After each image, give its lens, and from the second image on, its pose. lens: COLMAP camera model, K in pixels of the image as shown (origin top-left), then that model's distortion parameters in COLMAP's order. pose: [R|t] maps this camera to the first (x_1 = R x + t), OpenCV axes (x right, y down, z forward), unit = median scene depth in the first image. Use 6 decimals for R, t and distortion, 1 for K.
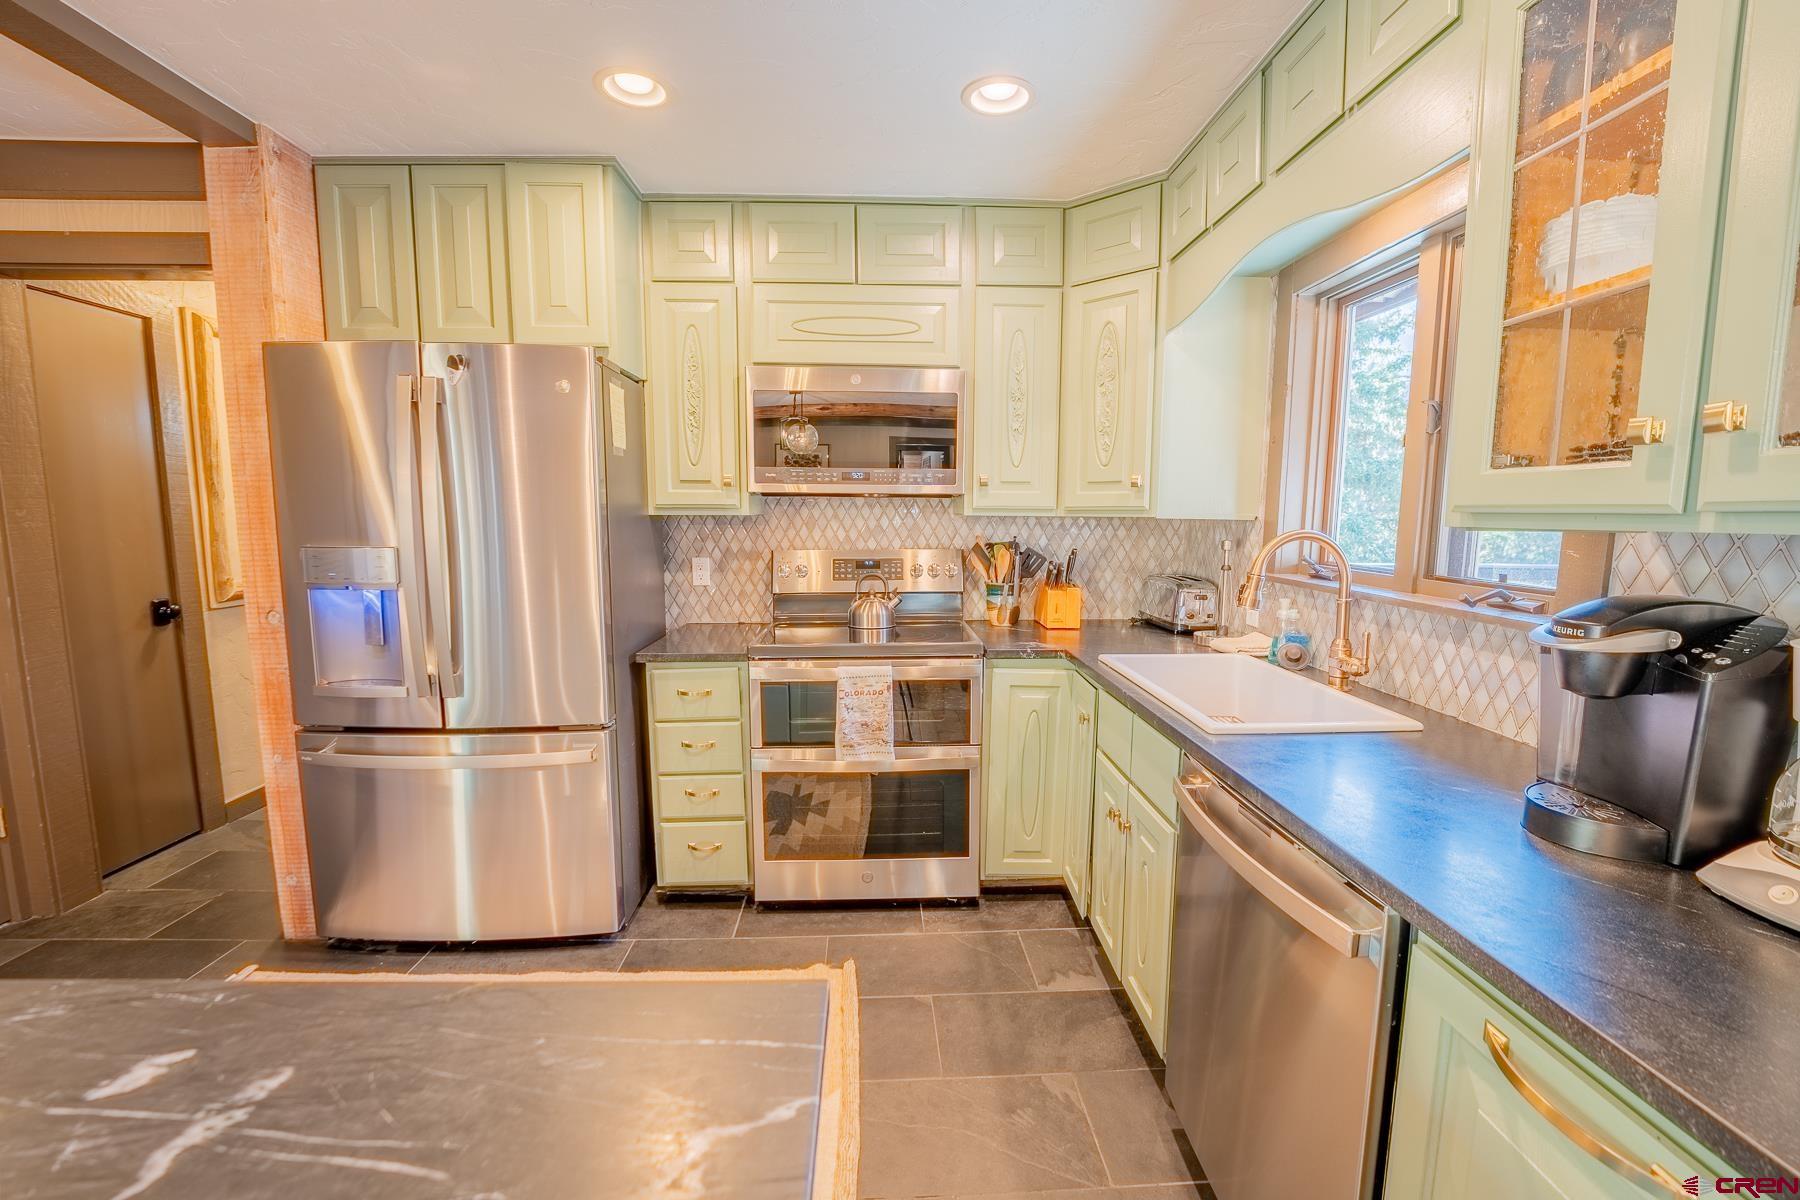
lens RADIAL K [[727.8, 0, 906.3], [0, 727.8, 595.7], [0, 0, 1]] dist [-0.026199, 0.001430]
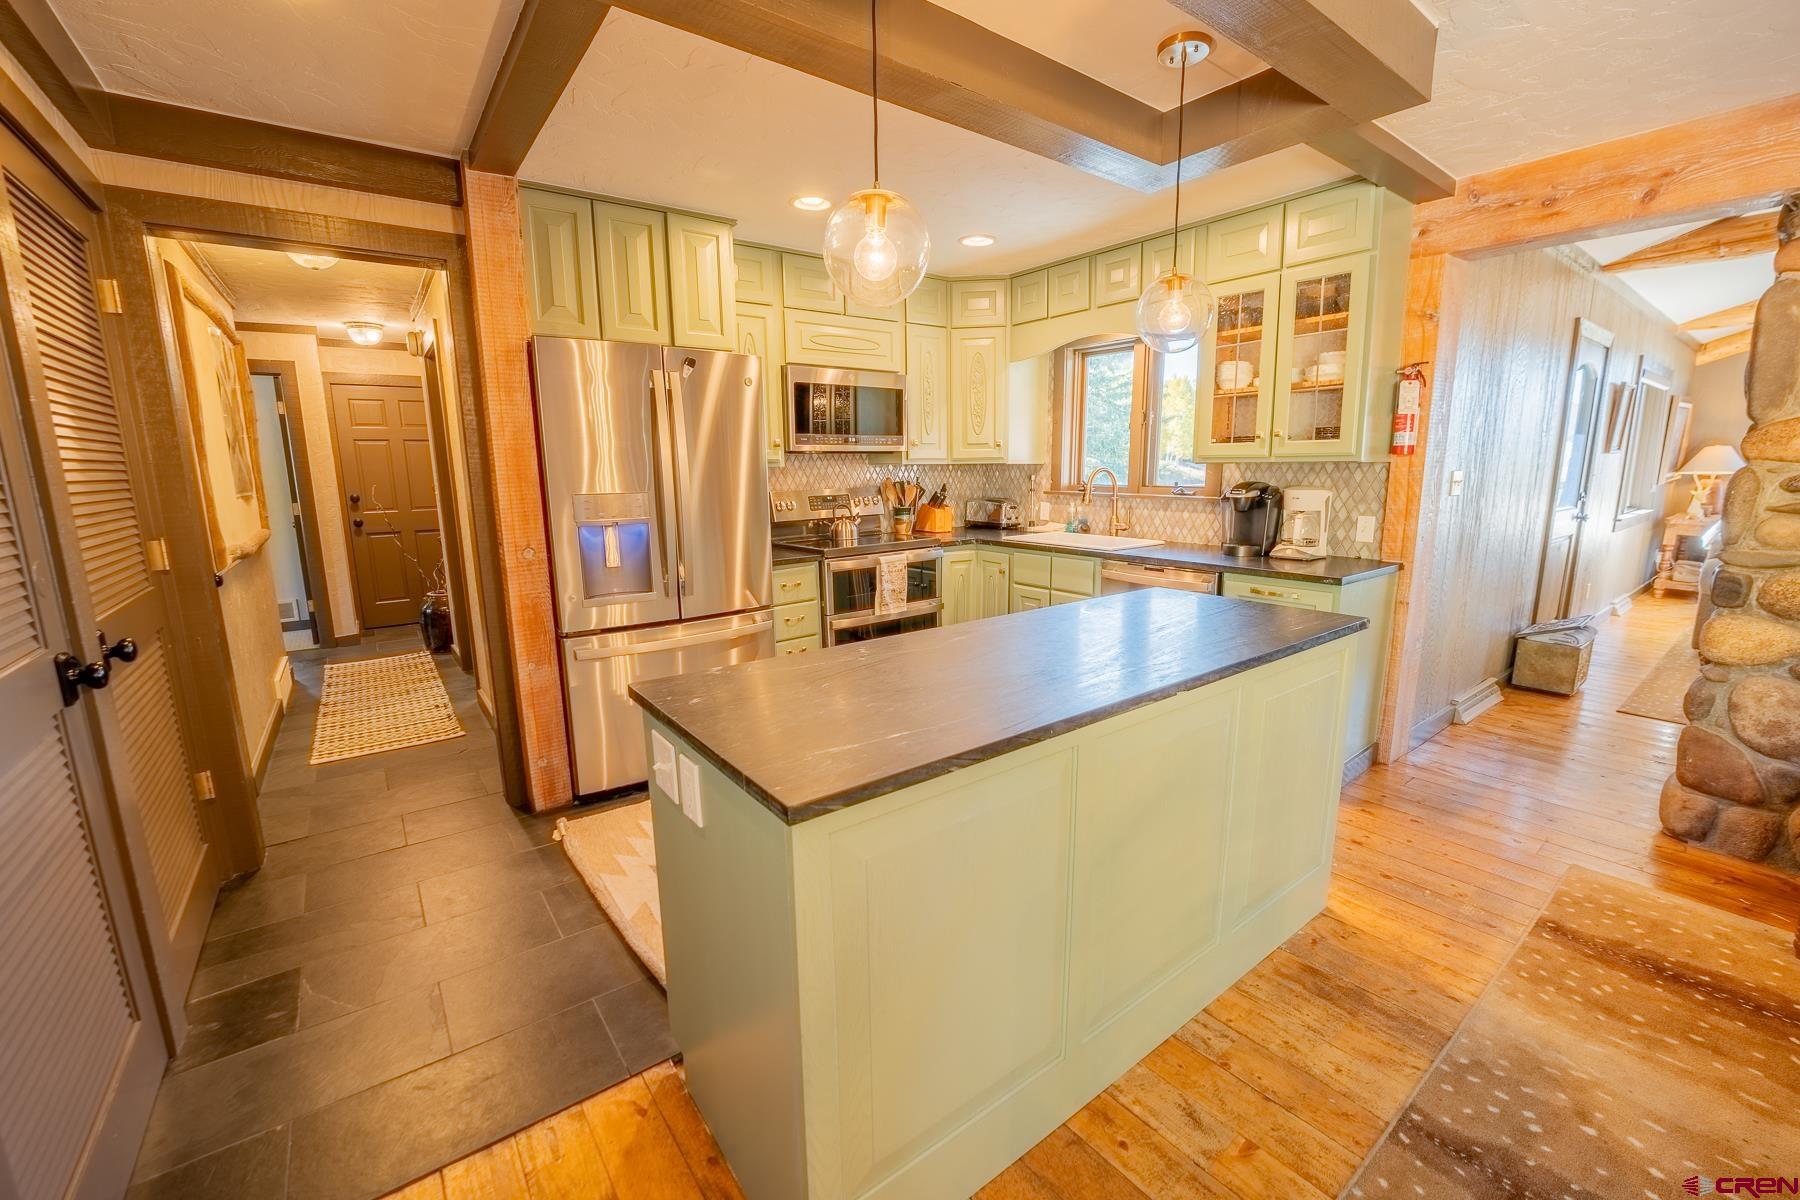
lens RADIAL K [[727.8, 0, 902.4], [0, 727.8, 601.3], [0, 0, 1]] dist [-0.026199, 0.001430]
pose [[0.824390, -0.121731, 0.552777, -0.951162], [0.082641, 0.992021, 0.095212, 0.042646], [-0.559957, -0.032810, 0.827872, -0.395331]]
